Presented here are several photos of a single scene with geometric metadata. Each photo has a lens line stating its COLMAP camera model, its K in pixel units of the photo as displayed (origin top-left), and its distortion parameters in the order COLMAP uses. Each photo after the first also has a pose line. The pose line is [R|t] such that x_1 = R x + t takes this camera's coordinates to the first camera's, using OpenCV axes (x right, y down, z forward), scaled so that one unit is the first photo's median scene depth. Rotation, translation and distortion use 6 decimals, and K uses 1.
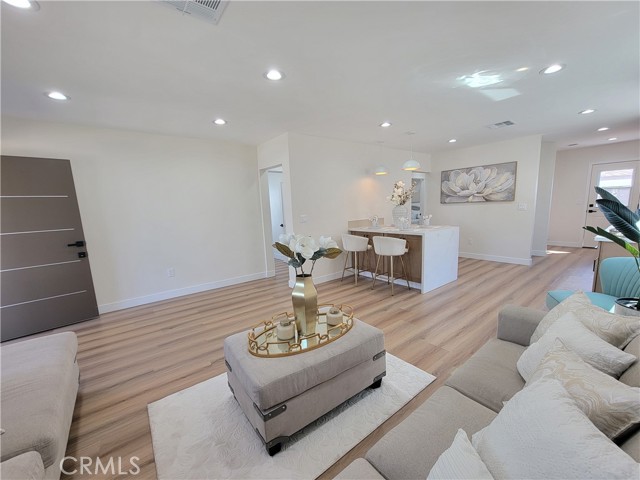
lens RADIAL K [[260.2, 0, 322.0], [0, 260.2, 248.3], [0, 0, 1]] dist [-0.002629, 0.000660]
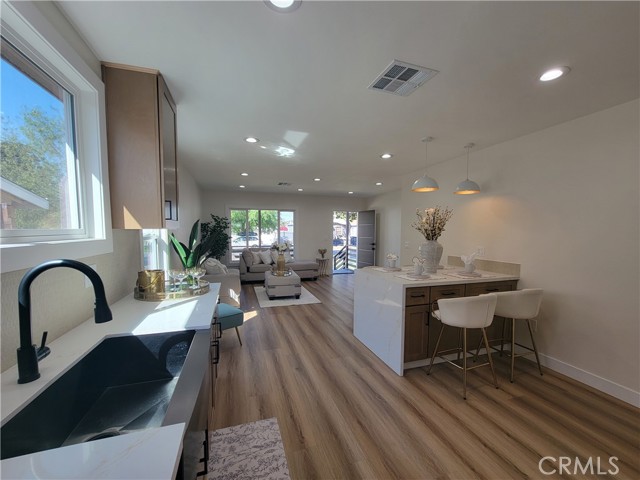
lens RADIAL K [[260.2, 0, 322.0], [0, 260.2, 248.3], [0, 0, 1]] dist [-0.002629, 0.000660]
pose [[-0.337631, 0.107824, -0.935082, 1.039655], [-0.141265, 0.976362, 0.163590, -0.213930], [0.930618, 0.187328, -0.314419, 0.934769]]
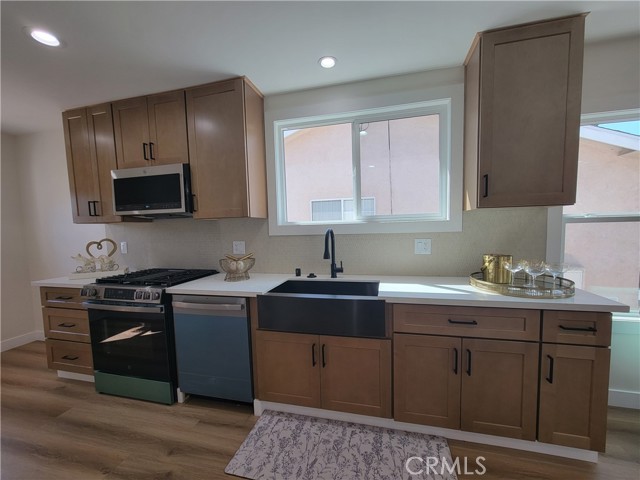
lens RADIAL K [[260.2, 0, 322.0], [0, 260.2, 248.3], [0, 0, 1]] dist [-0.002629, 0.000660]
pose [[-0.612388, -0.002902, 0.790552, 0.596359], [0.177772, 0.973877, 0.141284, -0.179212], [-0.770310, 0.227059, -0.595875, 0.975033]]
